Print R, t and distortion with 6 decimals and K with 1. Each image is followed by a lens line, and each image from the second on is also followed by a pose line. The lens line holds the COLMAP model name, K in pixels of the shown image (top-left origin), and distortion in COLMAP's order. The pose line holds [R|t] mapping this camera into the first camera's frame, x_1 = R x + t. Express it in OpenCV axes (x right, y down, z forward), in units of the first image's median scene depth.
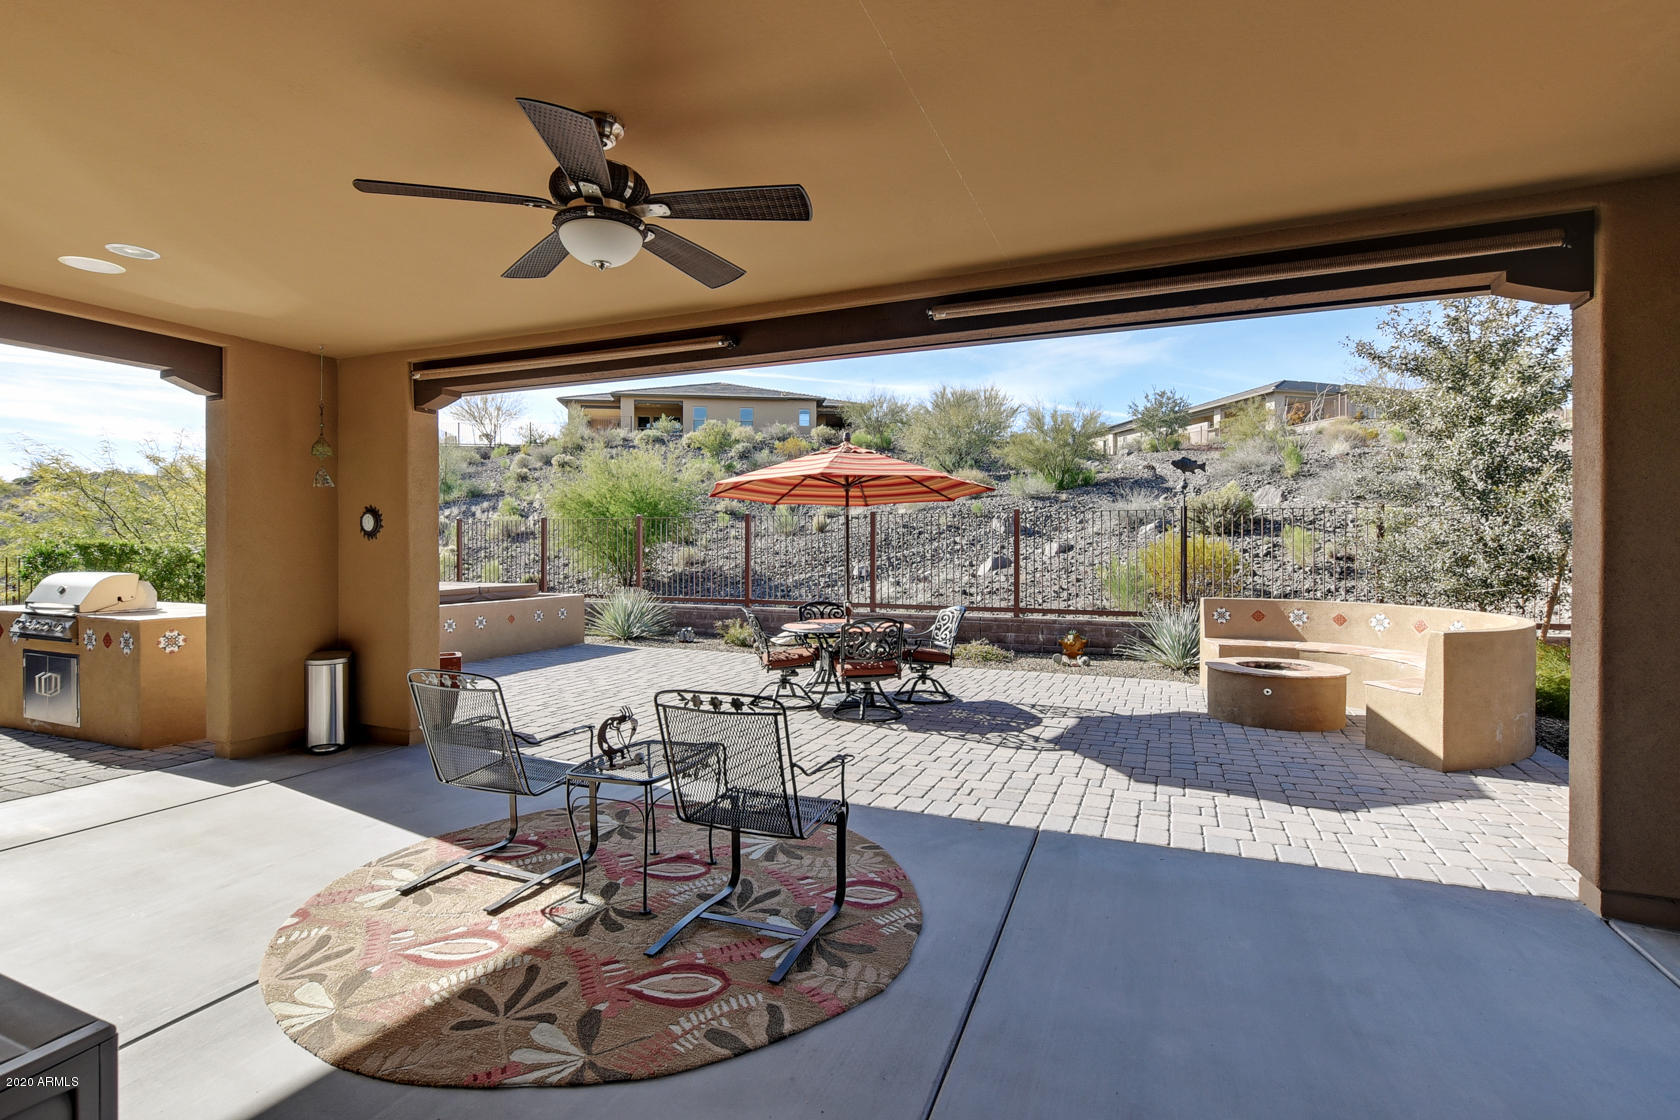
lens RADIAL K [[754.8, 0, 829.5], [0, 754.8, 559.2], [0, 0, 1]] dist [-0.027583, 0.005188]
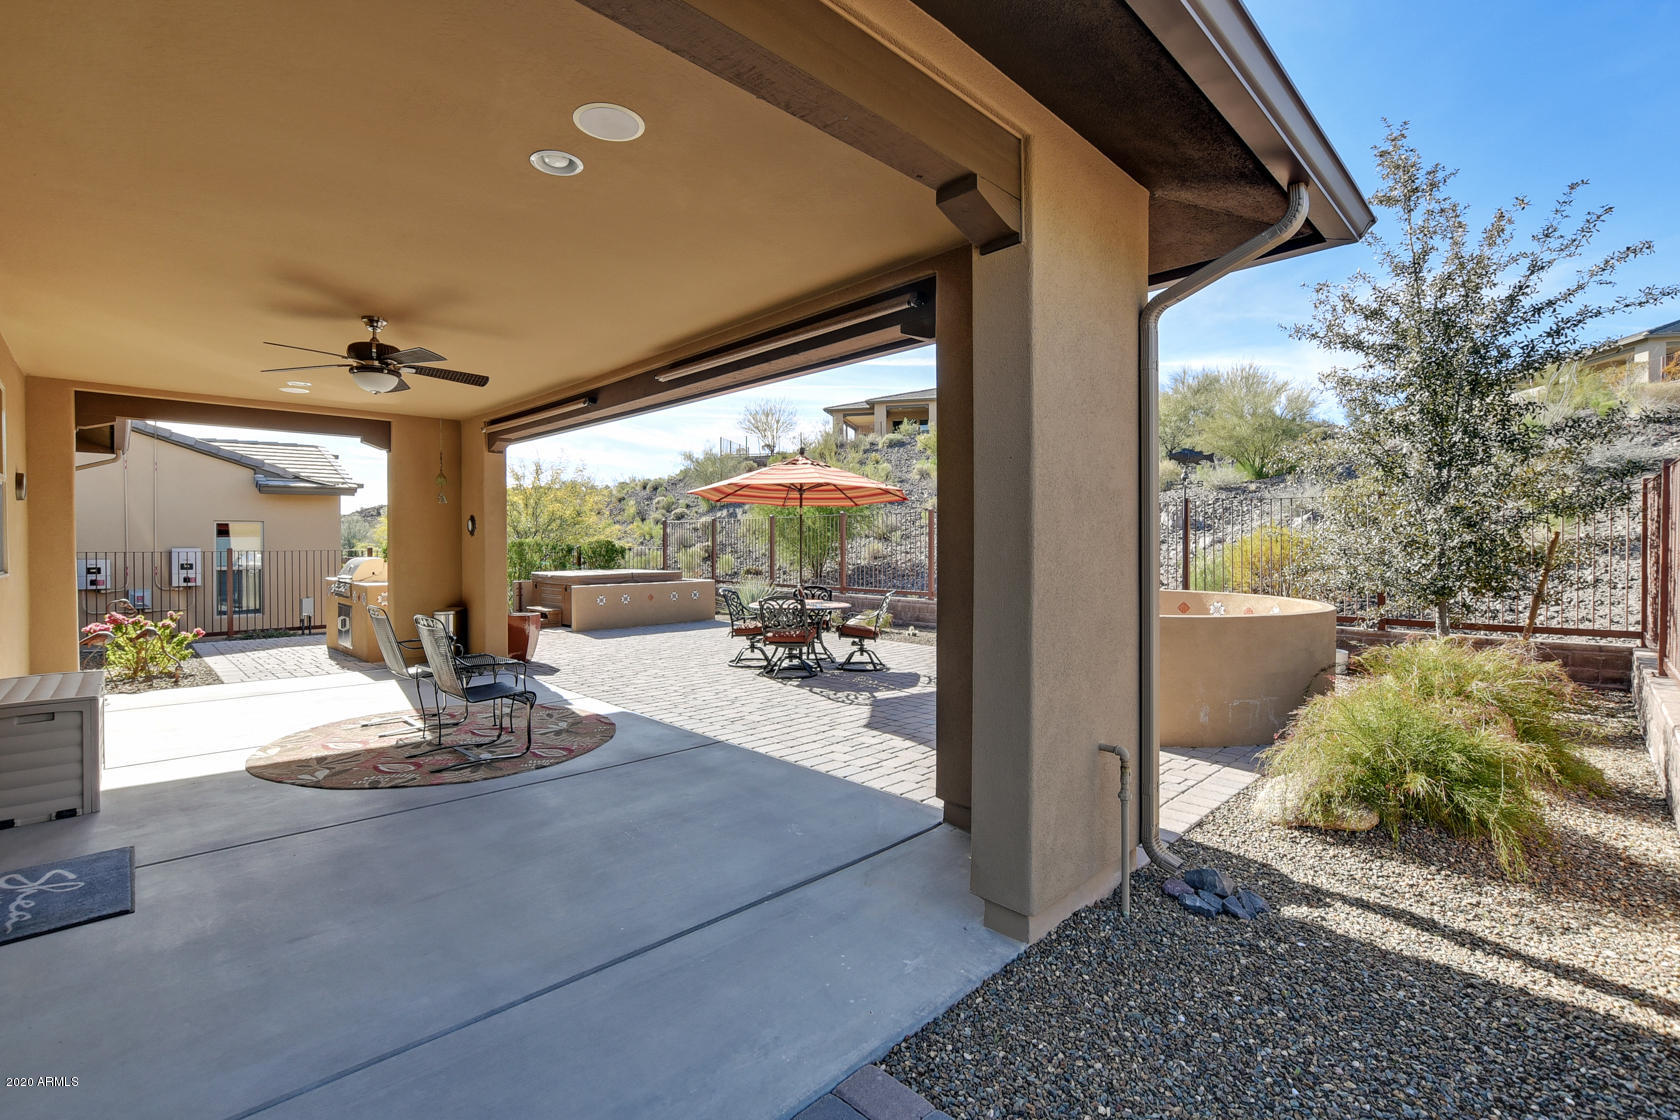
lens RADIAL K [[754.8, 0, 824.0], [0, 754.8, 544.0], [0, 0, 1]] dist [-0.027583, 0.005188]
pose [[0.919277, -0.002032, -0.393605, 0.692579], [-0.004212, 0.999879, -0.014998, 0.010561], [0.393588, 0.015445, 0.919157, -0.147966]]
